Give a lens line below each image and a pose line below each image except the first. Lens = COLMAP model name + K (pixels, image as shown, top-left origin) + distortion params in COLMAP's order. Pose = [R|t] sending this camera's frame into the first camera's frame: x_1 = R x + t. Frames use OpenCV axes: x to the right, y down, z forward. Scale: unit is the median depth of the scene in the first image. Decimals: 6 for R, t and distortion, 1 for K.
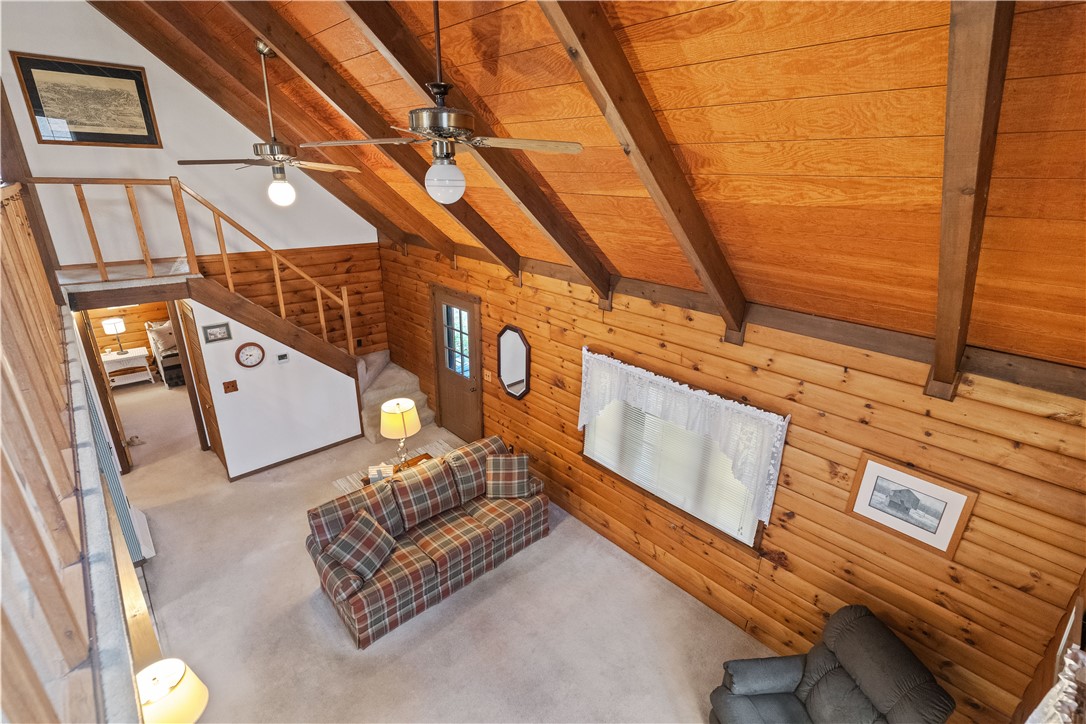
lens RADIAL K [[497.1, 0, 546.8], [0, 497.1, 357.5], [0, 0, 1]] dist [0.001761, -0.000199]
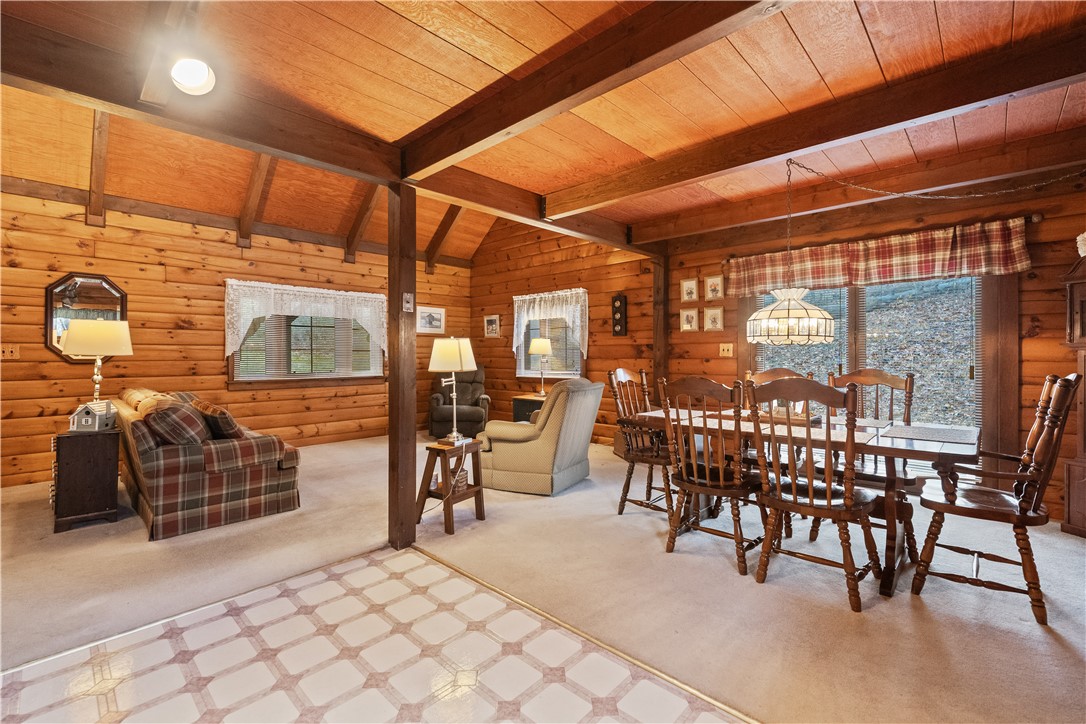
lens RADIAL K [[468.6, 0, 547.4], [0, 468.6, 354.6], [0, 0, 1]] dist [-0.000306, 0.000252]
pose [[-0.059506, -0.024505, 0.997927, -1.038926], [0.345678, 0.937338, 0.043630, 0.345639], [-0.936464, 0.347558, -0.047307, 0.386269]]
